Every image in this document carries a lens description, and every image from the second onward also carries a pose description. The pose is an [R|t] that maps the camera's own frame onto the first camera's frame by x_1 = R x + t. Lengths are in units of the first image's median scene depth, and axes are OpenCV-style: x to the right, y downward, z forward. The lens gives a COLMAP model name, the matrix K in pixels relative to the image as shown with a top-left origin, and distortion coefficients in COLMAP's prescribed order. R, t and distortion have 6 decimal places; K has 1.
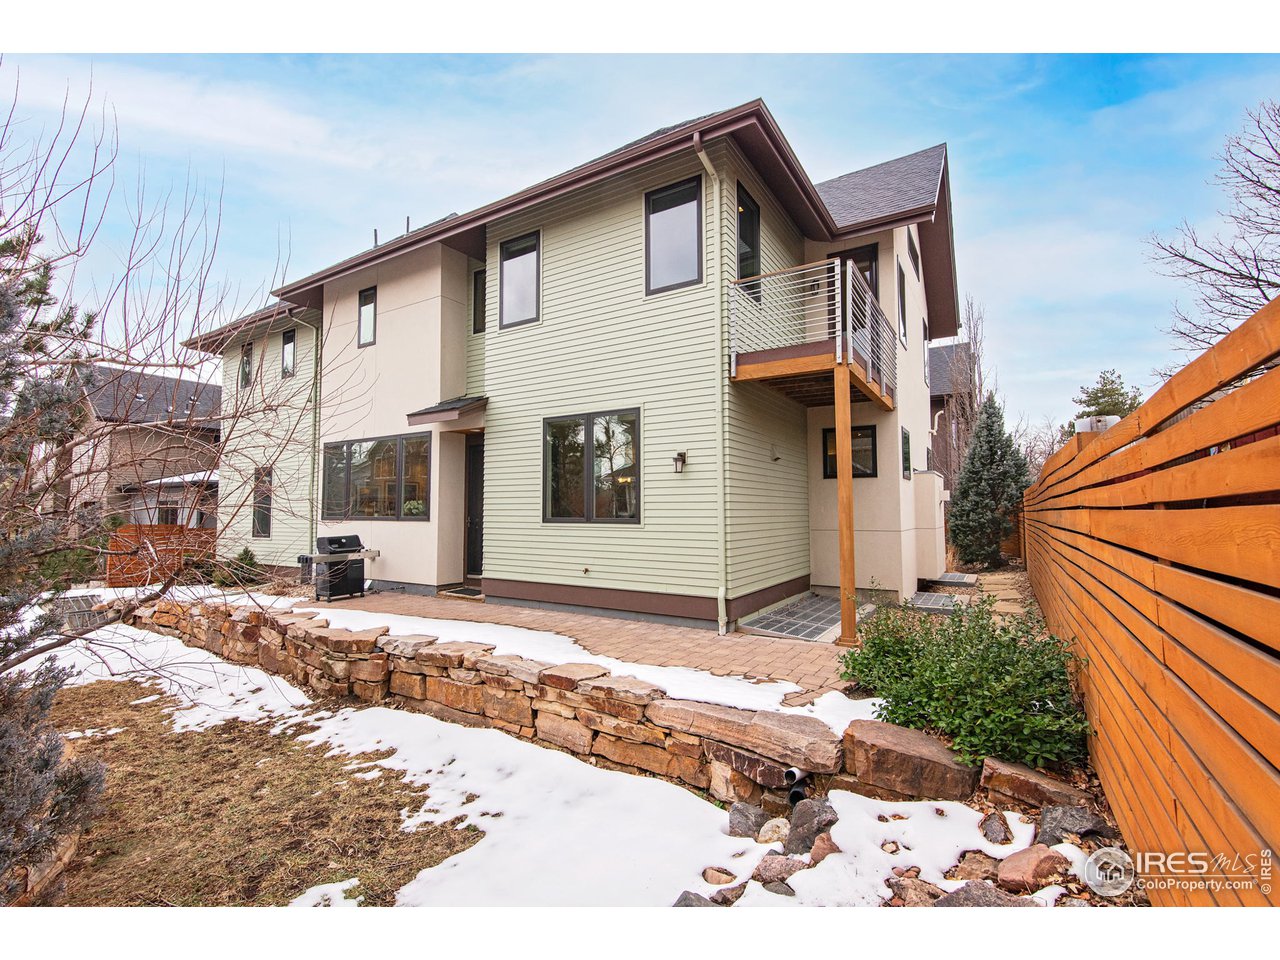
lens RADIAL K [[583.2, 0, 637.7], [0, 583.2, 479.5], [0, 0, 1]] dist [-0.000239, -0.000013]
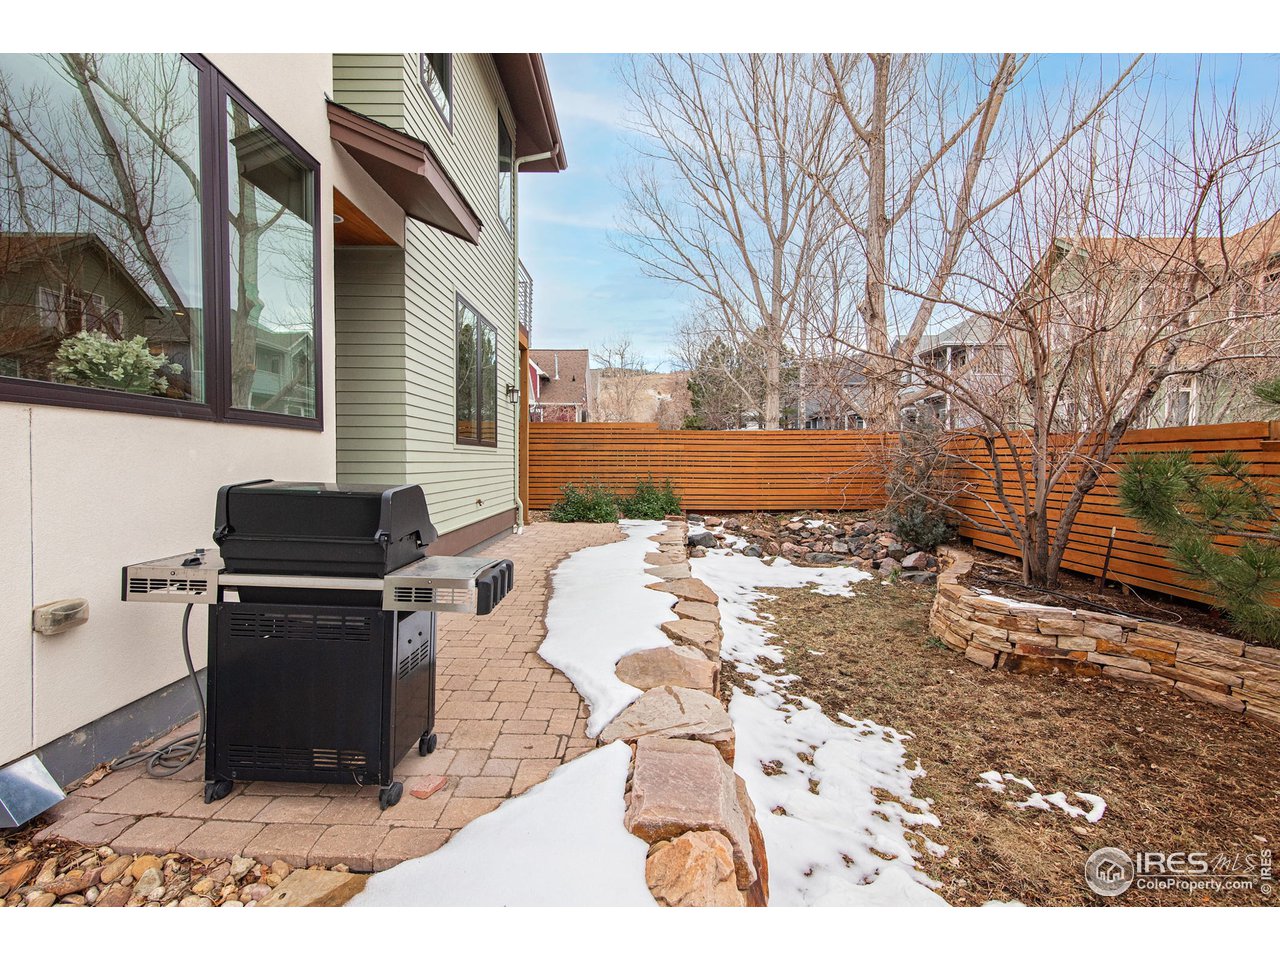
lens RADIAL K [[583.2, 0, 638.1], [0, 583.2, 474.1], [0, 0, 1]] dist [-0.000239, -0.000013]
pose [[-0.523449, -0.016770, 0.851892, -0.927483], [-0.052070, 0.998567, -0.012337, 0.115296], [-0.850464, -0.050816, -0.523572, 1.252618]]
